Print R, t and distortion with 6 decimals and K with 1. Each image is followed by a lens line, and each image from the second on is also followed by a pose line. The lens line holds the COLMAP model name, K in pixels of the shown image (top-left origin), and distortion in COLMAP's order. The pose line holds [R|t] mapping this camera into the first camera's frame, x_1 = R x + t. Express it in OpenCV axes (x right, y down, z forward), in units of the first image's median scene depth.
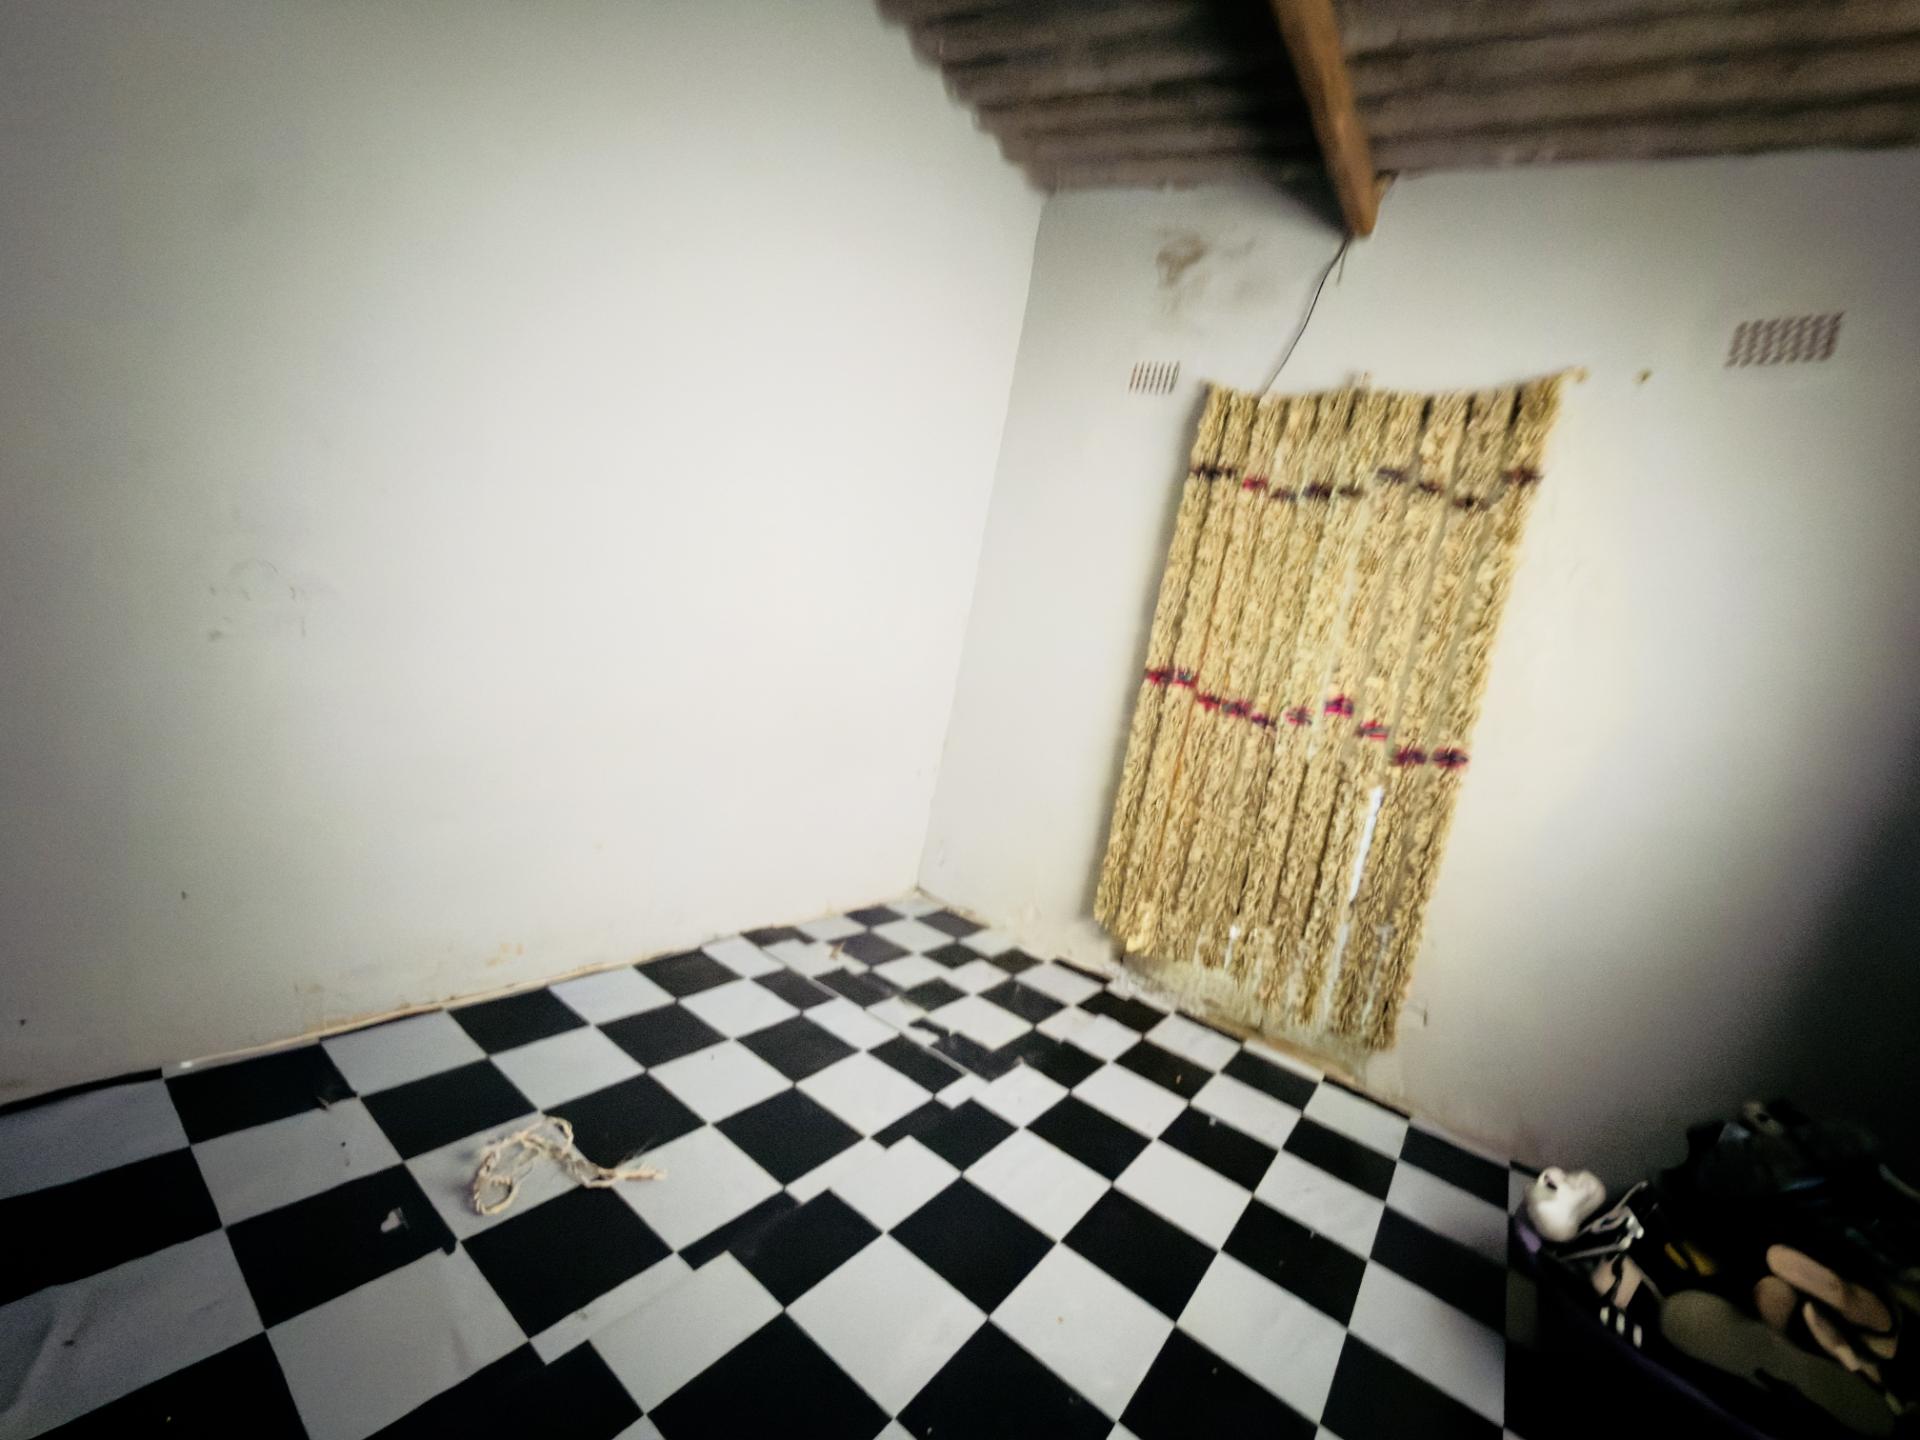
lens RADIAL K [[765.9, 0, 963.1], [0, 765.9, 717.2], [0, 0, 1]] dist [-0.003603, -0.000507]
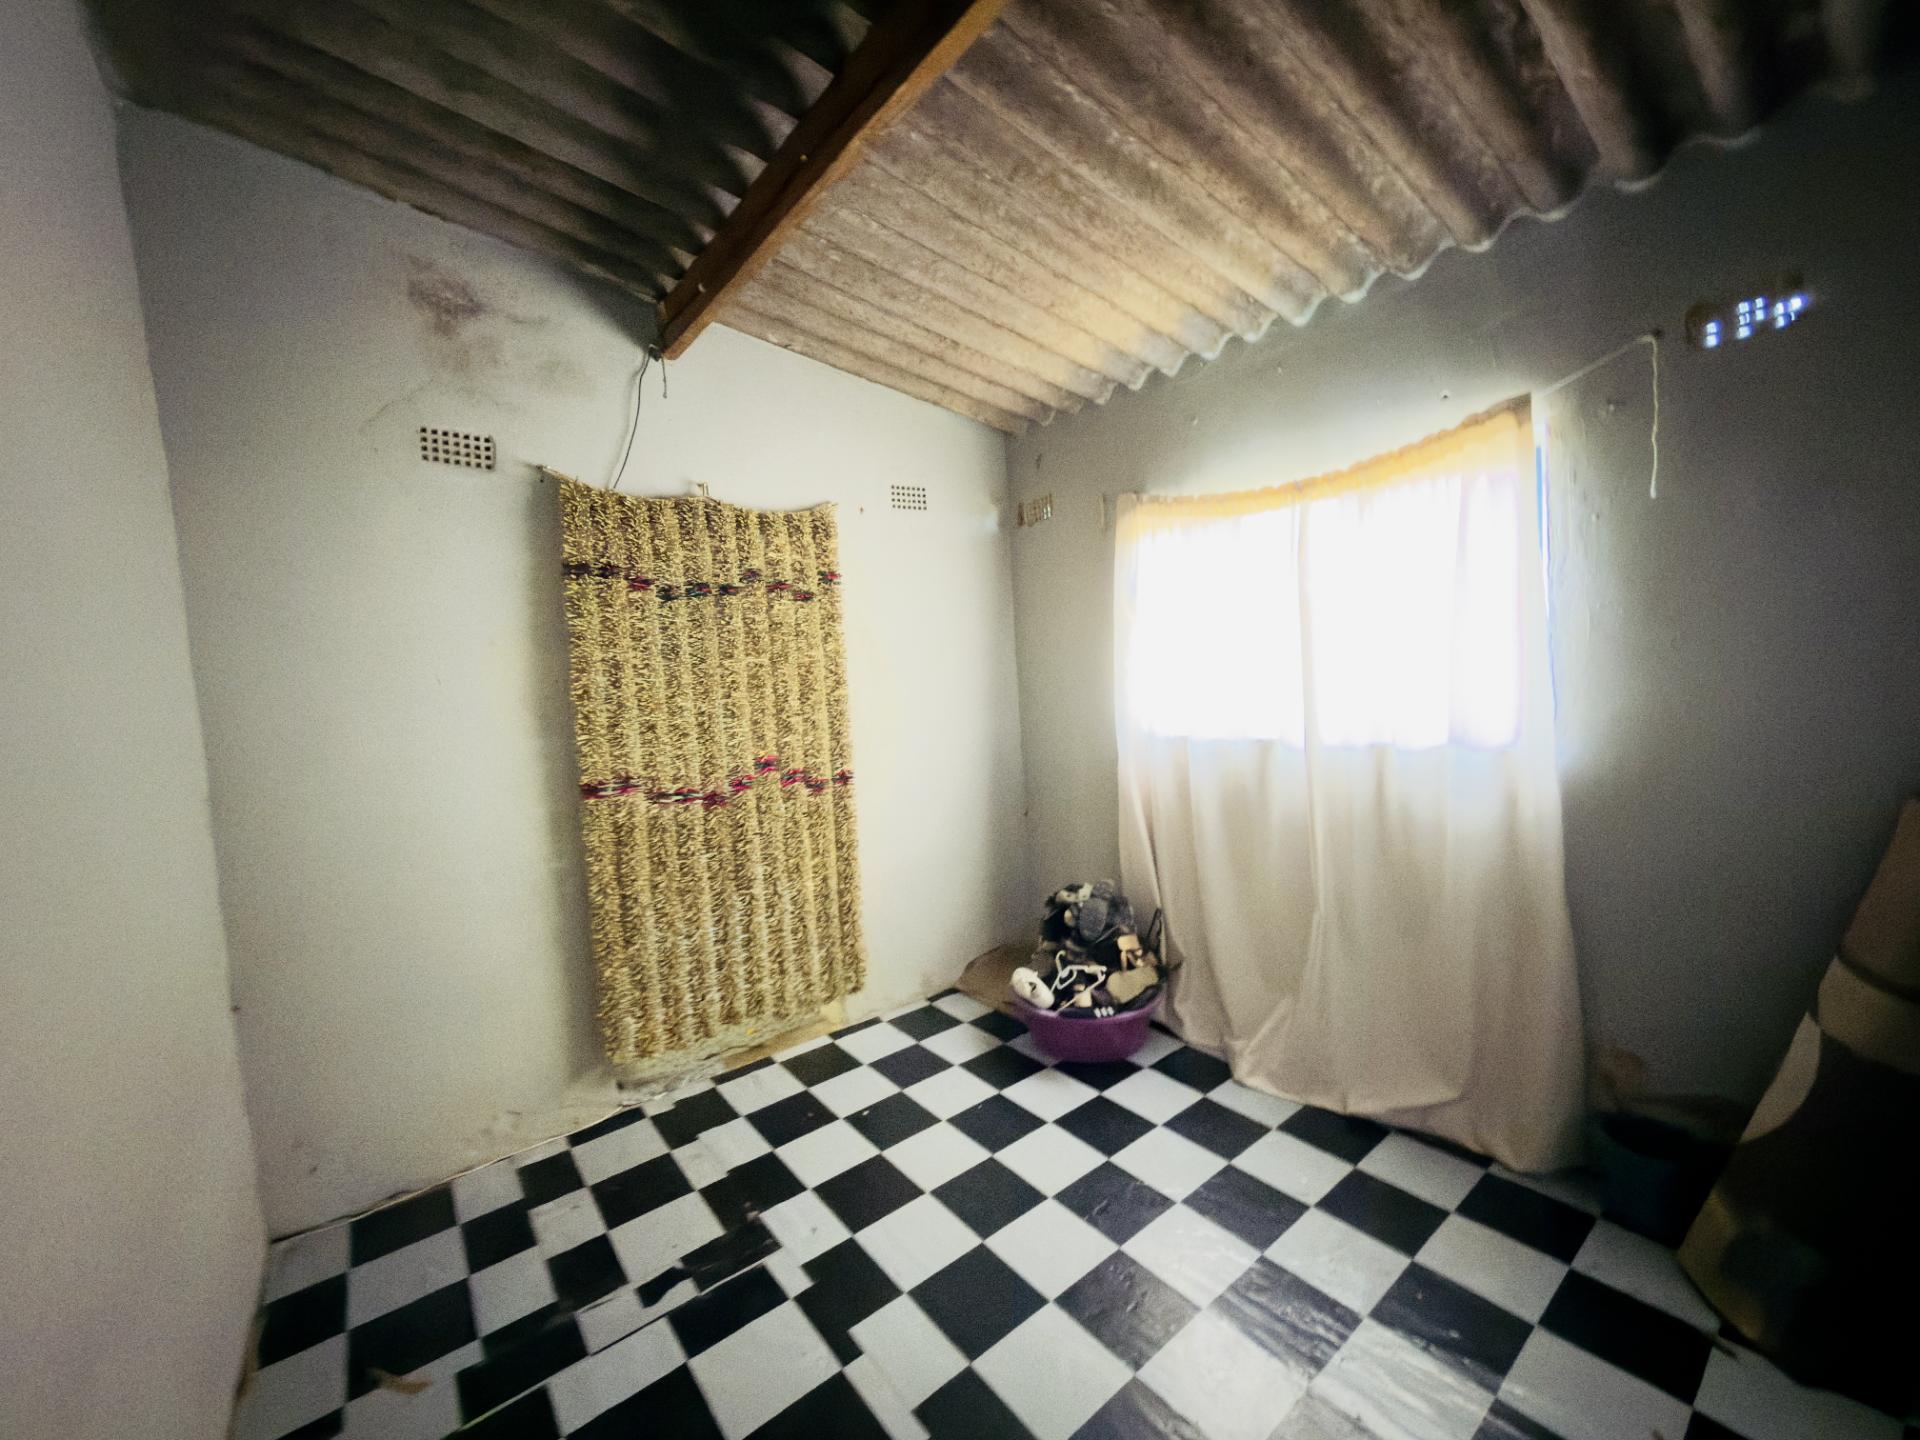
lens RADIAL K [[765.9, 0, 963.9], [0, 765.9, 717.4], [0, 0, 1]] dist [-0.003603, -0.000507]
pose [[0.238706, -0.262119, 0.935047, -0.565242], [0.190014, 0.956877, 0.219730, -0.302112], [-0.952320, 0.125222, 0.278218, 0.359516]]
